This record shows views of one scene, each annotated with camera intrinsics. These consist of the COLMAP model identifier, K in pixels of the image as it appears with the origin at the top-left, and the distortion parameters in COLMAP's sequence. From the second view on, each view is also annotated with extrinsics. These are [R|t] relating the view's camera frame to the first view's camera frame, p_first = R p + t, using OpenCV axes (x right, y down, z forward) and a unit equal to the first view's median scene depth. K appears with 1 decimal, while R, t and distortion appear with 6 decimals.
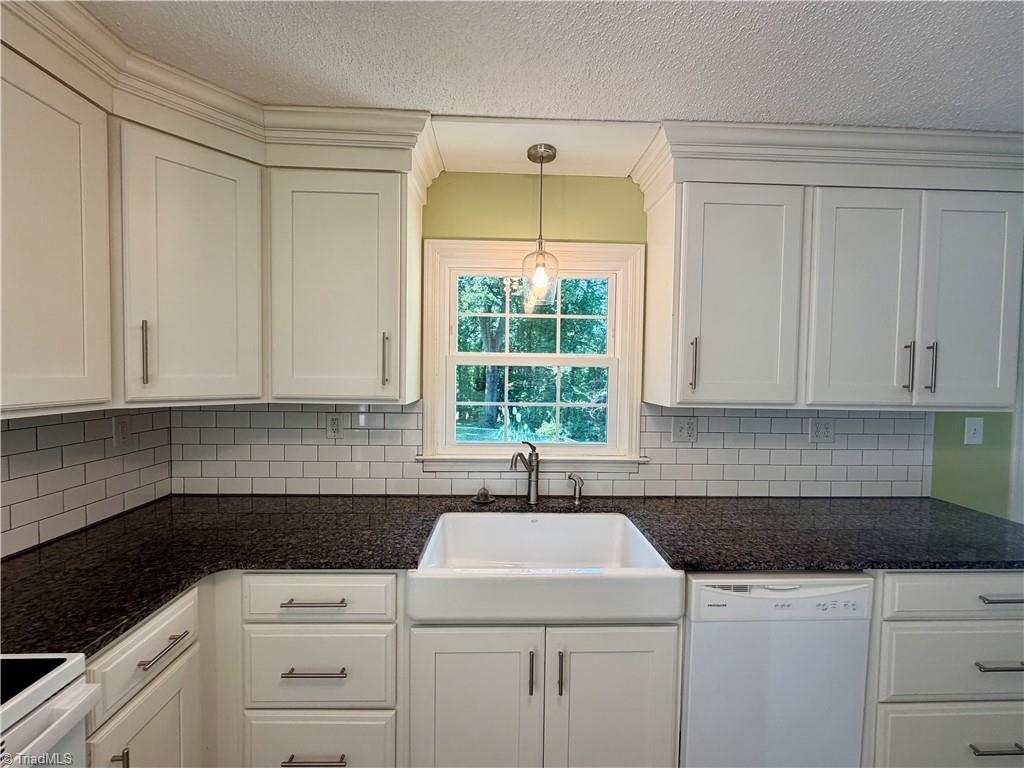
lens RADIAL K [[406.9, 0, 512.9], [0, 406.9, 383.7], [0, 0, 1]] dist [-0.001774, -0.000300]
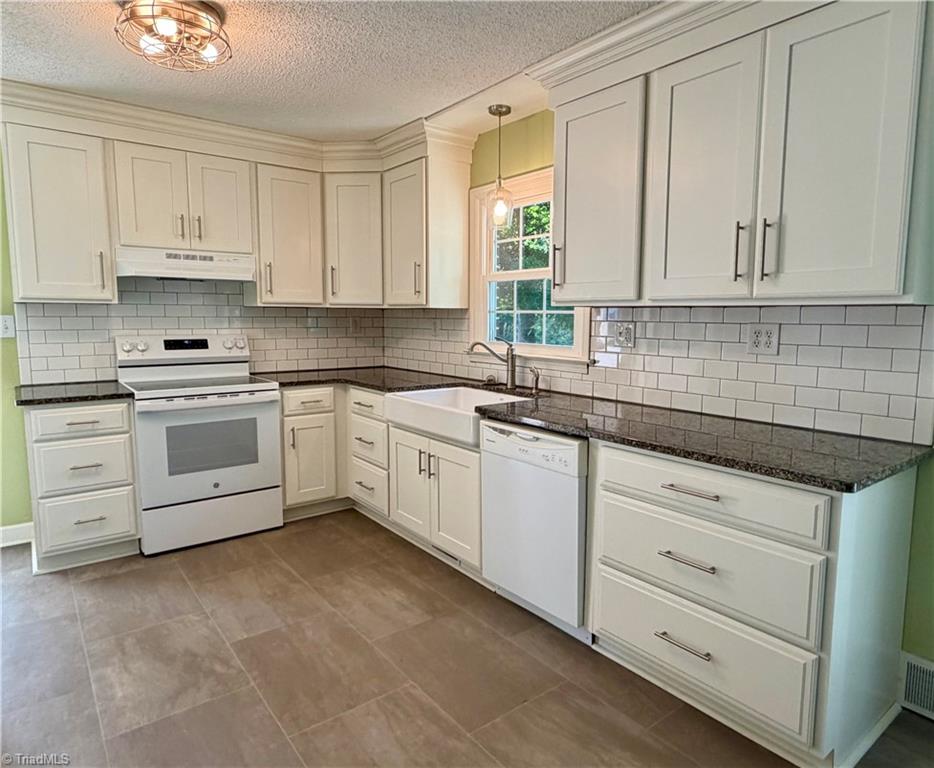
lens RADIAL K [[588.9, 0, 495.2], [0, 588.9, 380.8], [0, 0, 1]] dist [0.002609, -0.007117]
pose [[0.601232, 0.077178, -0.795339, 1.678682], [-0.023223, 0.996592, 0.079152, 0.143253], [0.798737, -0.029119, 0.600976, -0.157343]]
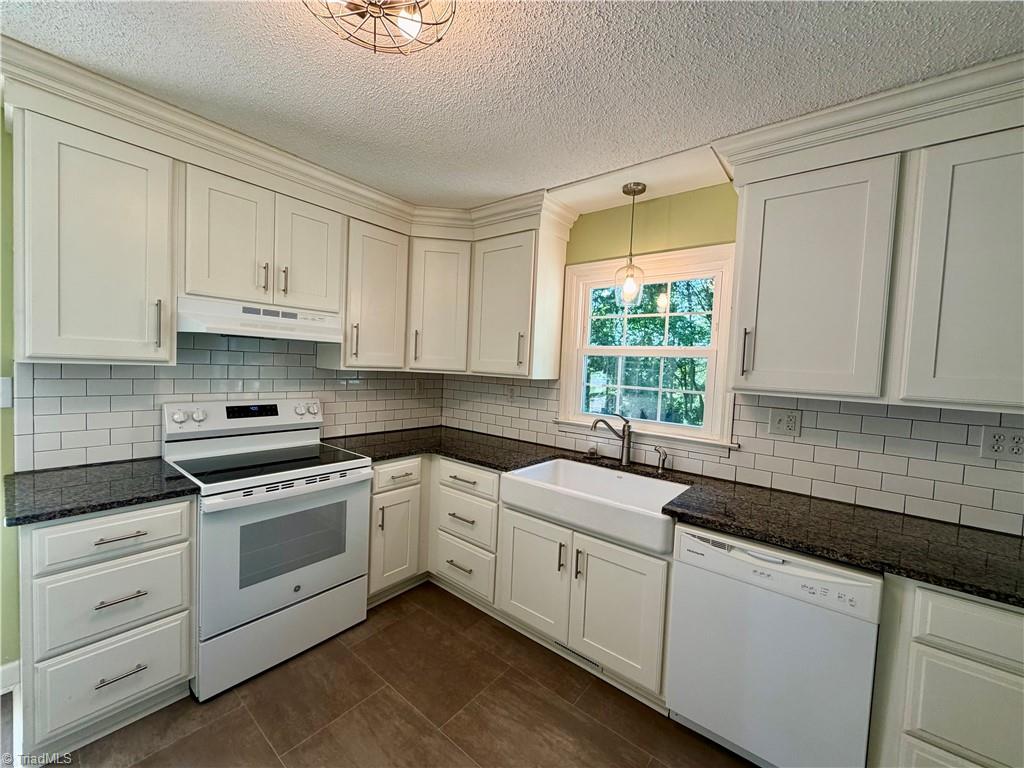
lens RADIAL K [[406.9, 0, 512.6], [0, 406.9, 383.1], [0, 0, 1]] dist [-0.001774, -0.000300]
pose [[0.756698, 0.048213, -0.651984, 0.675091], [-0.054698, 0.998449, 0.010350, 0.053996], [0.651472, 0.027830, 0.758162, -0.209874]]
